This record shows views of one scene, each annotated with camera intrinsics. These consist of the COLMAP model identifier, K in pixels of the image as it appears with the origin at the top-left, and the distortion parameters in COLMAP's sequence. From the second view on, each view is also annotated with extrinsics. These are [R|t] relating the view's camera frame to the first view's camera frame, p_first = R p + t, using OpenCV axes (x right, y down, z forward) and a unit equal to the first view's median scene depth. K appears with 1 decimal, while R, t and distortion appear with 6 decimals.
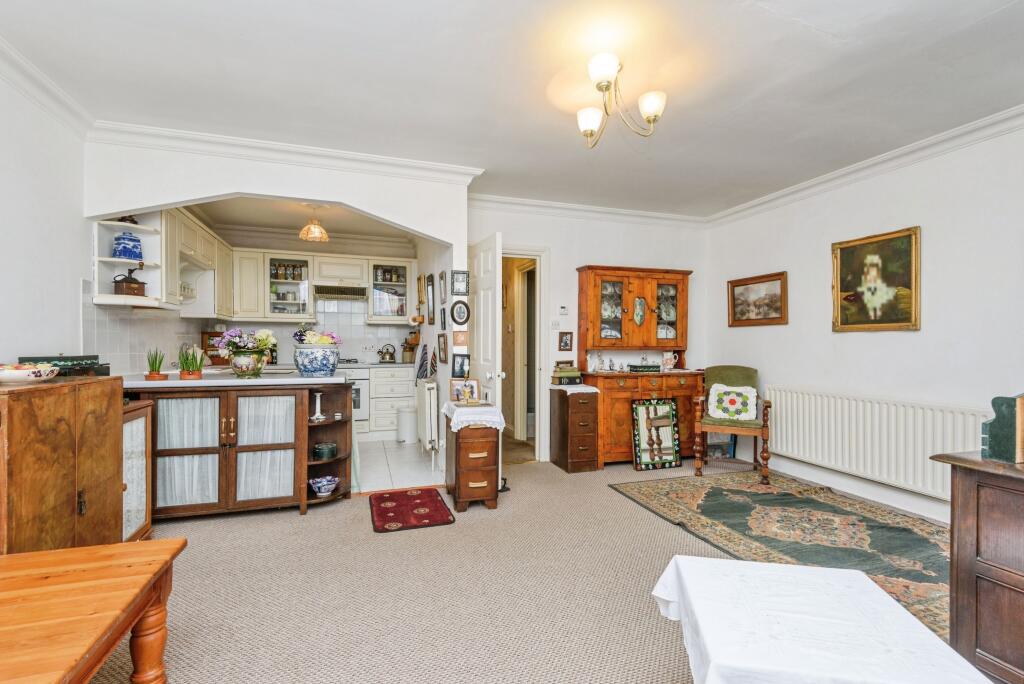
lens RADIAL K [[467.5, 0, 510.6], [0, 467.5, 345.0], [0, 0, 1]] dist [0.019673, 0.000138]
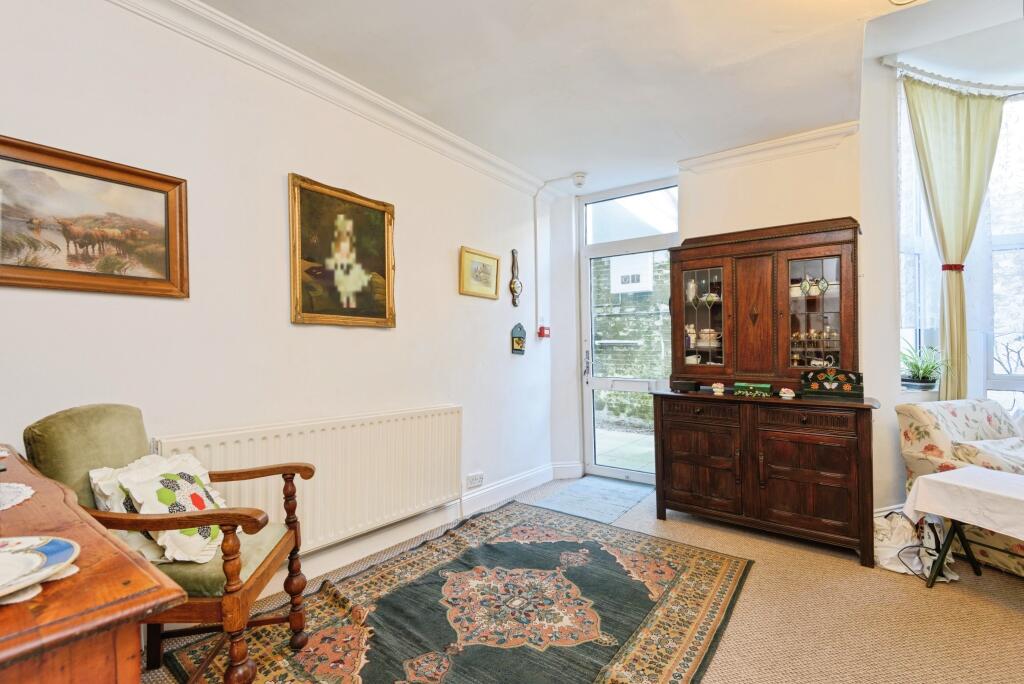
lens RADIAL K [[467.5, 0, 508.1], [0, 467.5, 345.5], [0, 0, 1]] dist [0.019673, 0.000138]
pose [[-0.554423, 0.000245, 0.832235, 0.043823], [-0.002931, 0.999993, -0.002247, 0.001145], [-0.832230, -0.003685, -0.554419, 1.178940]]
